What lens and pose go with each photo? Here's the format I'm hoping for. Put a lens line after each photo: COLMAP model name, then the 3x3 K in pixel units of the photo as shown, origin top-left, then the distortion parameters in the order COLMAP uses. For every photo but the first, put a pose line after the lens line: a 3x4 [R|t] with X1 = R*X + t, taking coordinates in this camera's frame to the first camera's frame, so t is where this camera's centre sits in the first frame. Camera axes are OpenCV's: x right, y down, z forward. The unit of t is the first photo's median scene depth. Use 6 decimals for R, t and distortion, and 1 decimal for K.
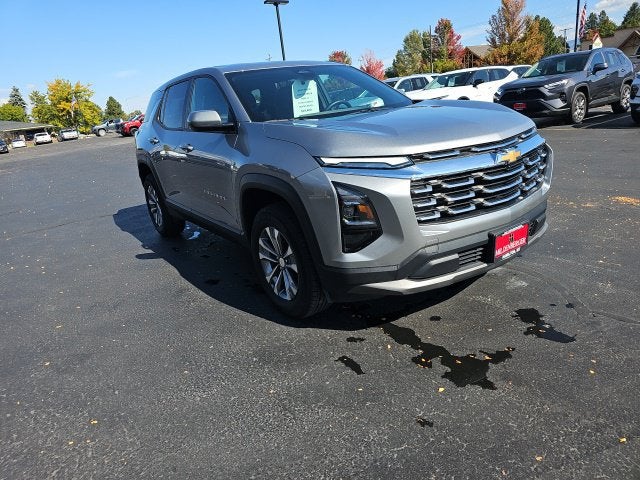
lens RADIAL K [[417.4, 0, 307.7], [0, 417.4, 238.8], [0, 0, 1]] dist [0.050907, -0.042447]
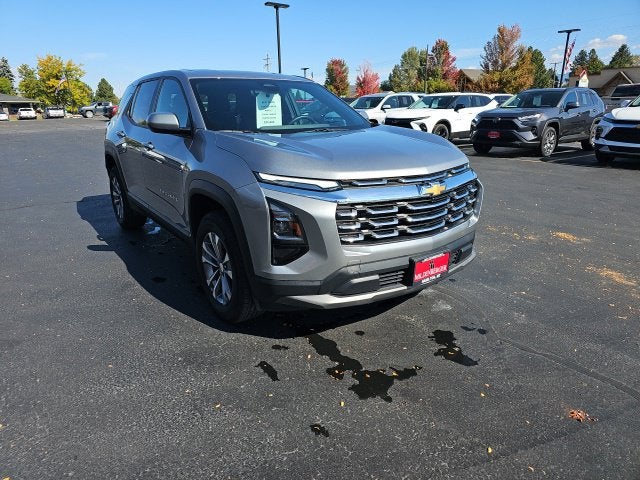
lens RADIAL K [[417.4, 0, 311.4], [0, 417.4, 237.5], [0, 0, 1]] dist [0.050907, -0.042447]
pose [[0.994580, 0.093436, 0.045617, 0.114185], [-0.092985, 0.995596, -0.011910, -0.027891], [-0.046529, 0.007604, 0.998888, -0.055160]]
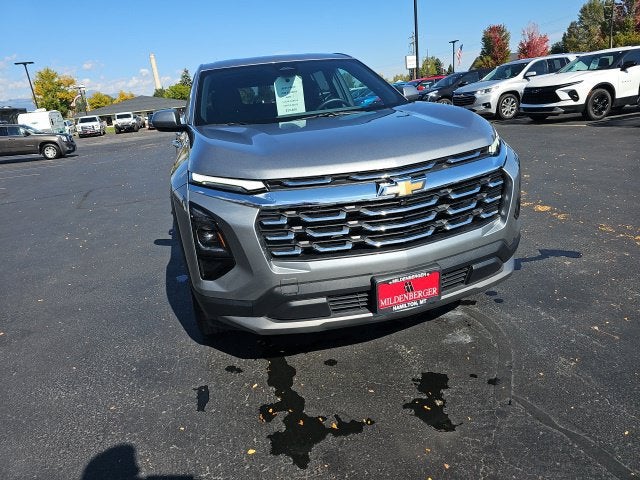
lens RADIAL K [[417.4, 0, 317.2], [0, 417.4, 239.8], [0, 0, 1]] dist [0.050907, -0.042447]
pose [[0.949395, 0.115922, -0.291911, 0.511125], [-0.102446, 0.992861, 0.061087, -0.116888], [0.296908, -0.028091, 0.954493, 0.167535]]
